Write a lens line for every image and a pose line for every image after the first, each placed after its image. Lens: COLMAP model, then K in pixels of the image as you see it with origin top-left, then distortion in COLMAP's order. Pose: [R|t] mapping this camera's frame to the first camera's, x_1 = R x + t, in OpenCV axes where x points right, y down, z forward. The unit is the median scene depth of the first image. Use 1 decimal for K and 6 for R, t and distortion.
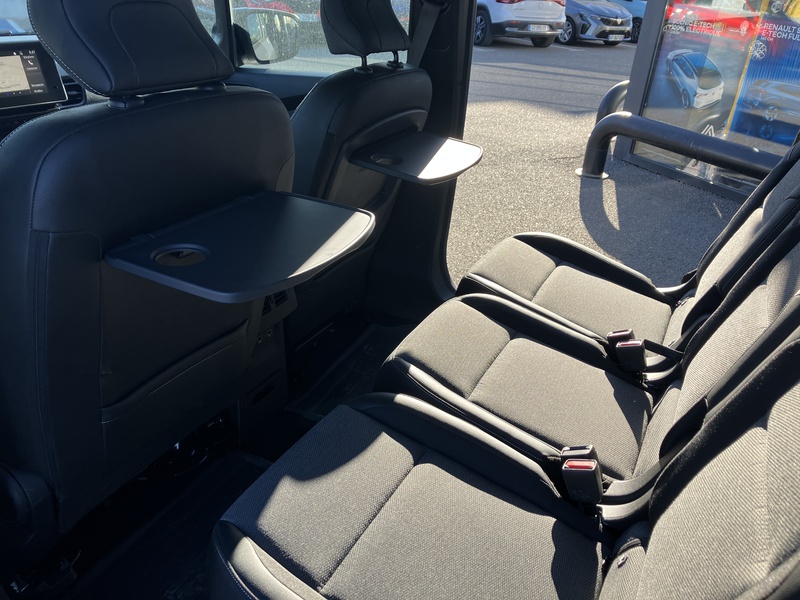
lens RADIAL K [[652.5, 0, 393.4], [0, 652.5, 300.0], [0, 0, 1]] dist [0.011858, 0.000181]
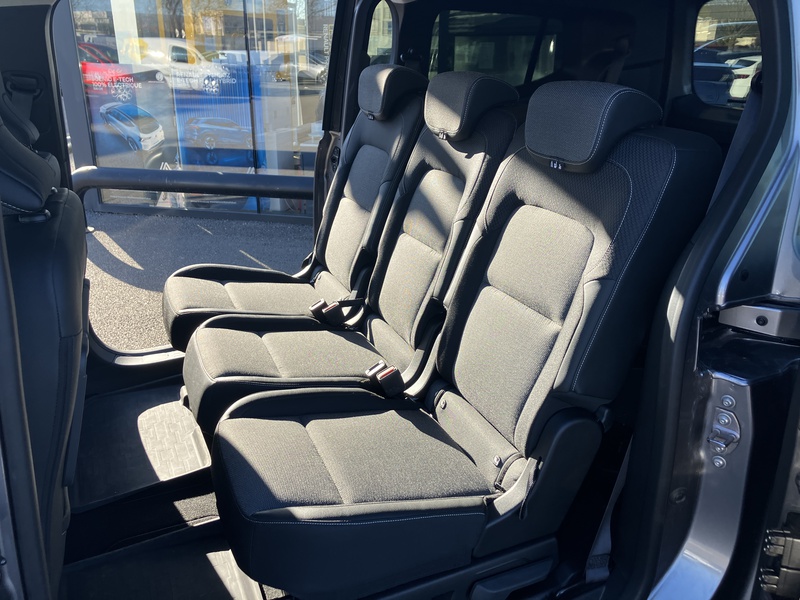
lens RADIAL K [[652.5, 0, 393.4], [0, 652.5, 300.0], [0, 0, 1]] dist [0.011858, 0.000181]
pose [[0.622565, -0.342832, 0.703476, -0.153494], [0.387237, 0.916123, 0.103765, -0.011473], [-0.680044, 0.207812, 0.703103, -0.022724]]
